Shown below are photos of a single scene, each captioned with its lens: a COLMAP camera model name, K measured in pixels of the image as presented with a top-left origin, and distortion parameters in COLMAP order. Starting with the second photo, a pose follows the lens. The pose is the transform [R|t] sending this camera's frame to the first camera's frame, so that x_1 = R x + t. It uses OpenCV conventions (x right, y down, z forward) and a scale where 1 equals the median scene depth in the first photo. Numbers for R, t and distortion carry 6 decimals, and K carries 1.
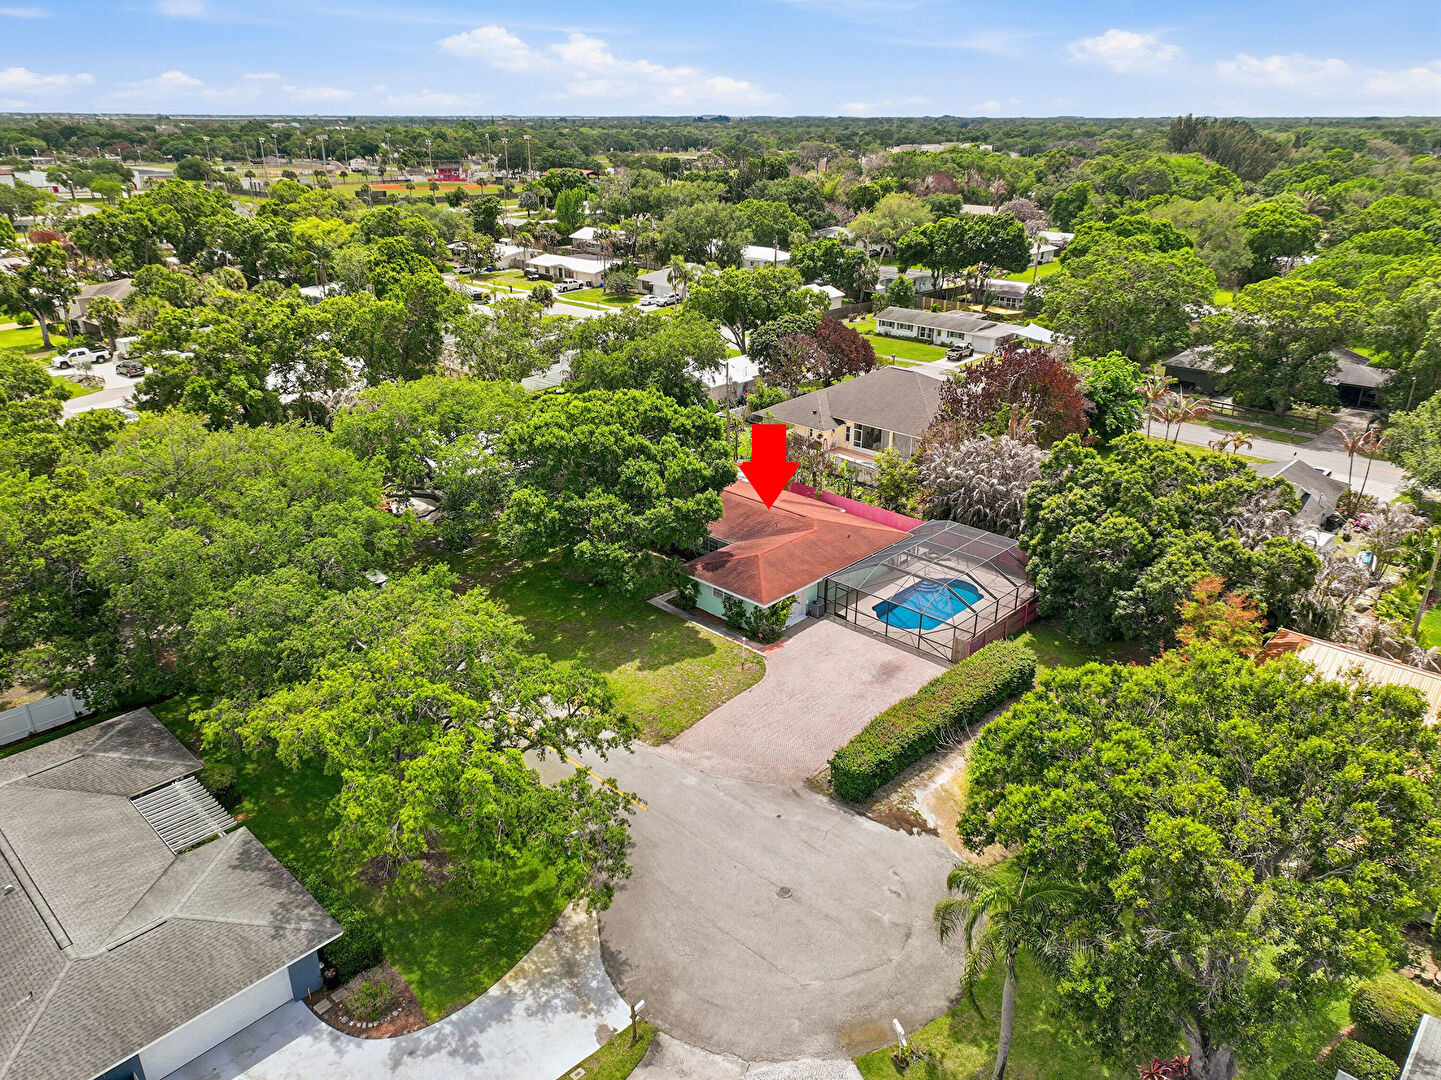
lens RADIAL K [[1021.9, 0, 717.8], [0, 1021.9, 540.8], [0, 0, 1]] dist [0.003679, 0.008064]
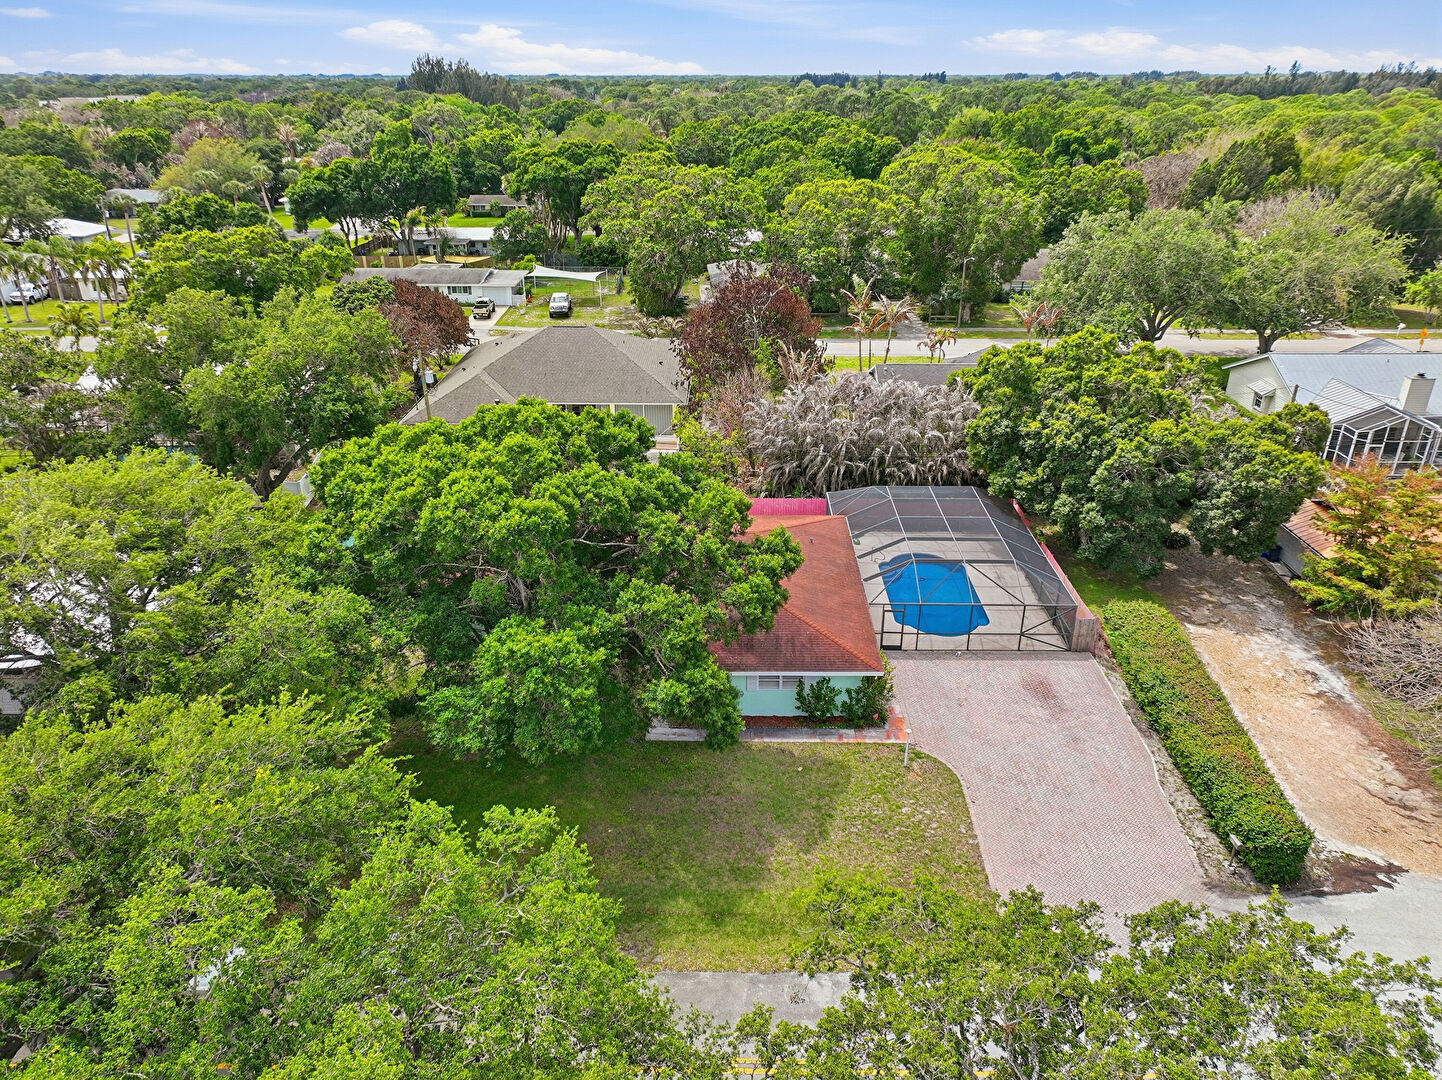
lens RADIAL K [[1022.6, 0, 716.8], [0, 1022.6, 538.9], [0, 0, 1]] dist [0.003679, 0.008064]
pose [[0.734053, -0.291179, 0.613499, -0.403333], [0.271556, 0.953897, 0.127821, -0.129002], [-0.622433, 0.072772, 0.779282, 0.530953]]
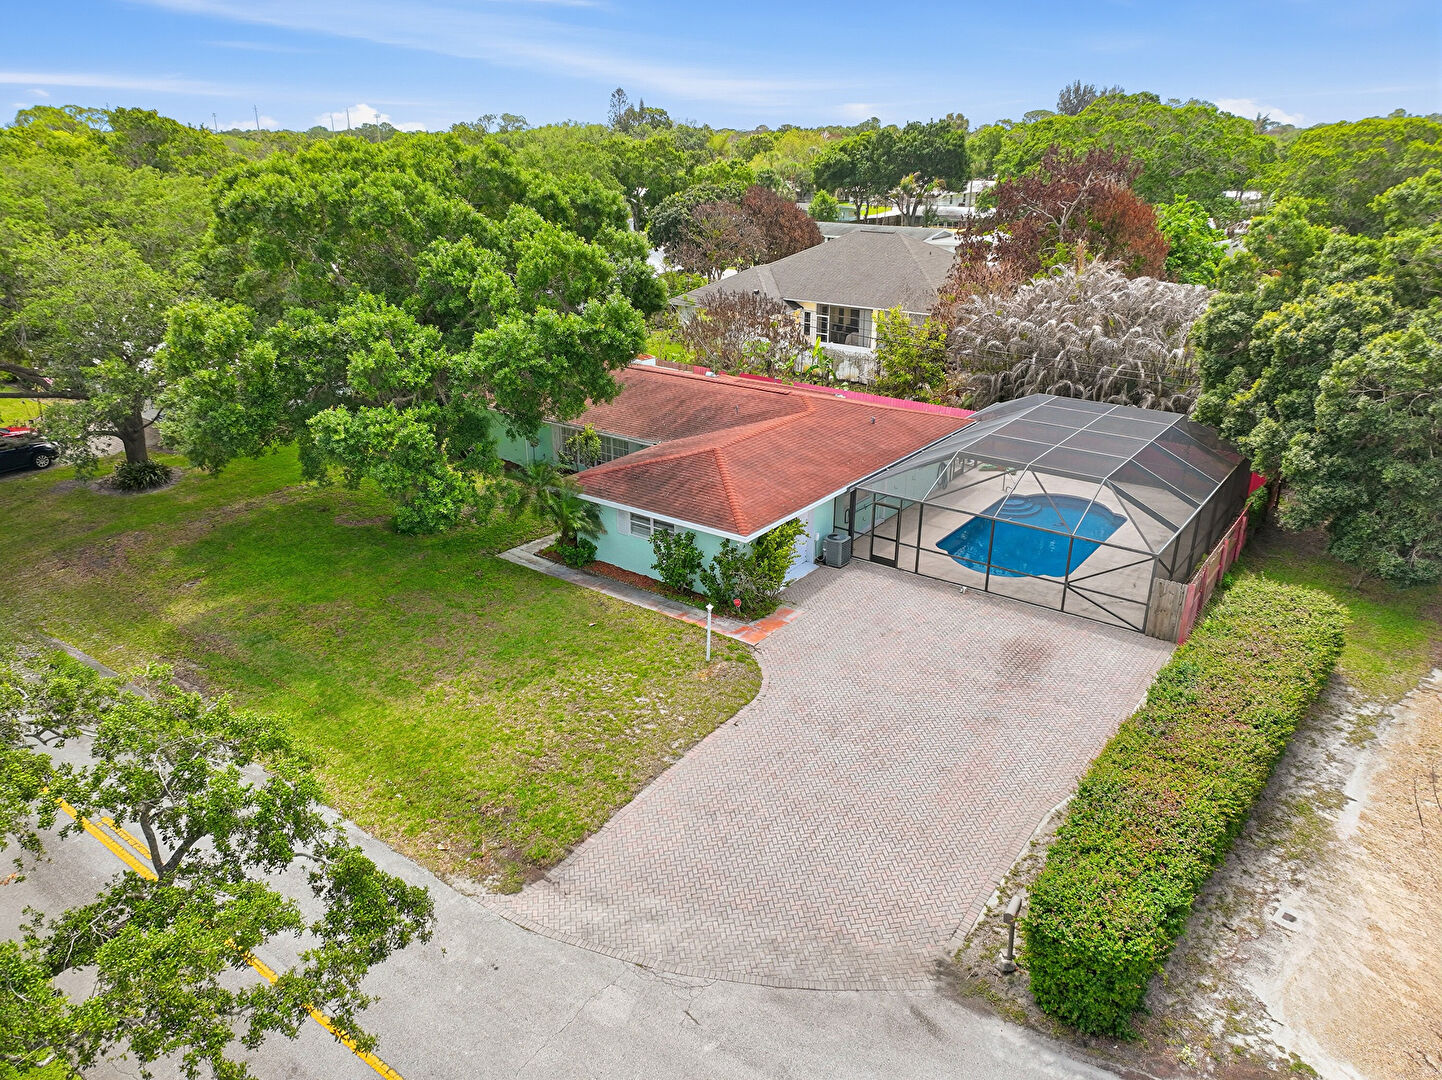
lens RADIAL K [[1022.6, 0, 719.6], [0, 1022.6, 531.9], [0, 0, 1]] dist [0.003679, 0.008064]
pose [[0.992677, -0.046778, 0.111376, -0.017340], [0.049827, 0.998451, -0.024747, 0.070388], [-0.110046, 0.030116, 0.993470, 0.523767]]
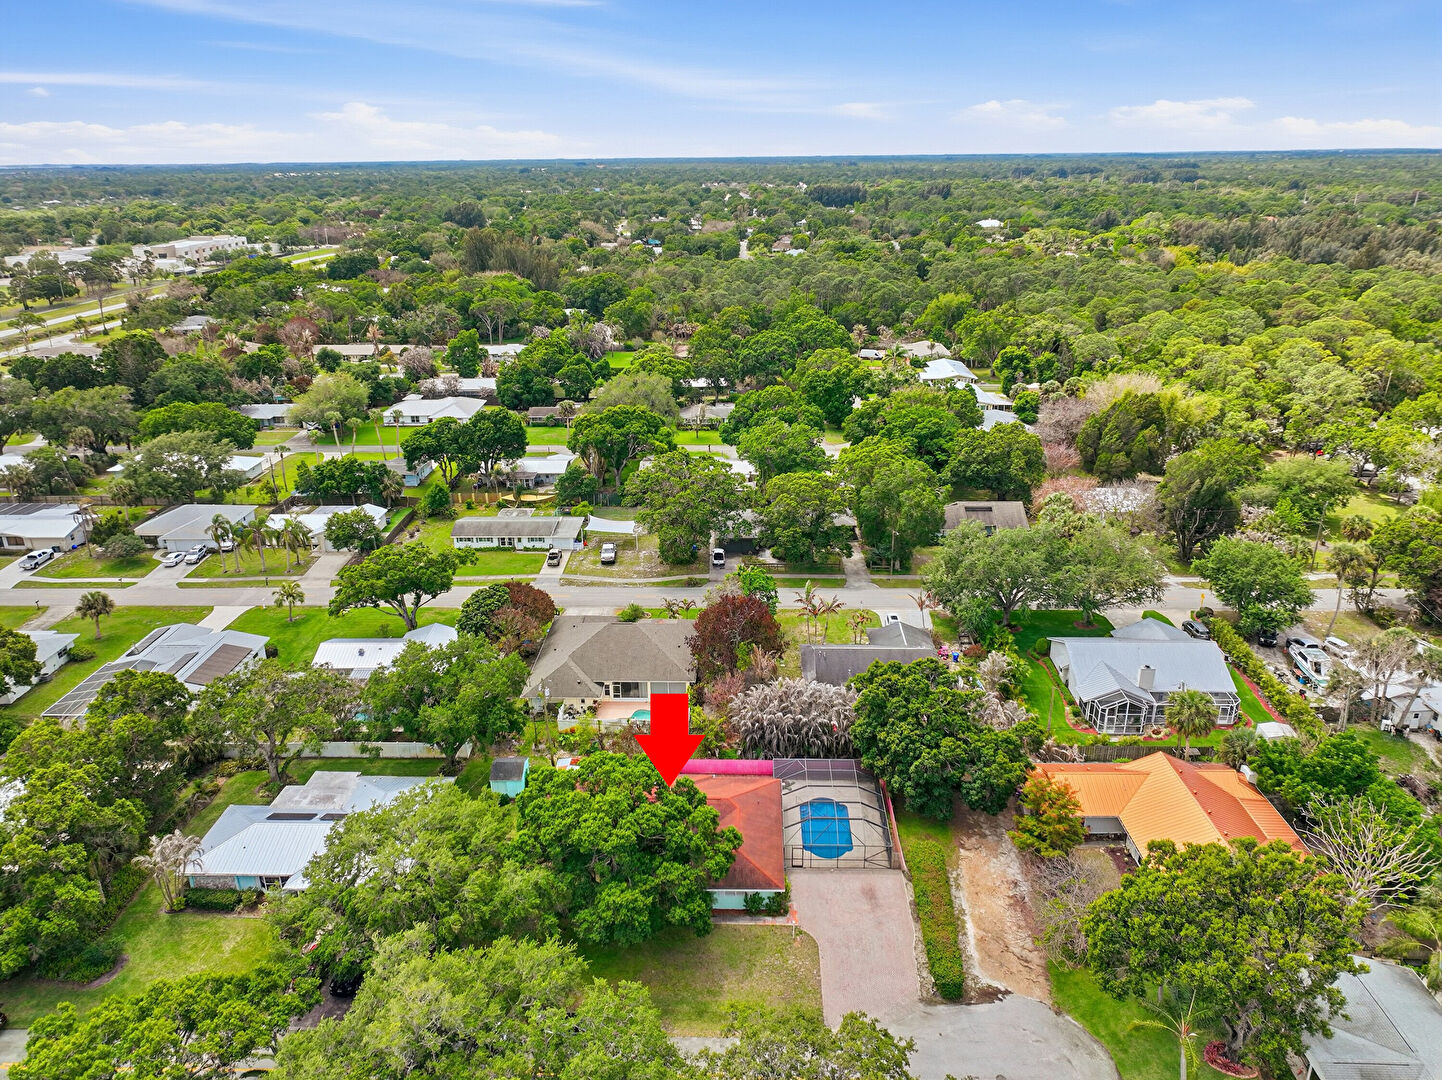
lens RADIAL K [[1022.6, 0, 717.0], [0, 1022.6, 546.7], [0, 0, 1]] dist [0.003679, 0.008064]
pose [[0.747351, -0.257898, 0.612336, -0.719868], [0.274725, 0.959070, 0.068632, -0.481085], [-0.604974, 0.116932, 0.787613, -0.071922]]
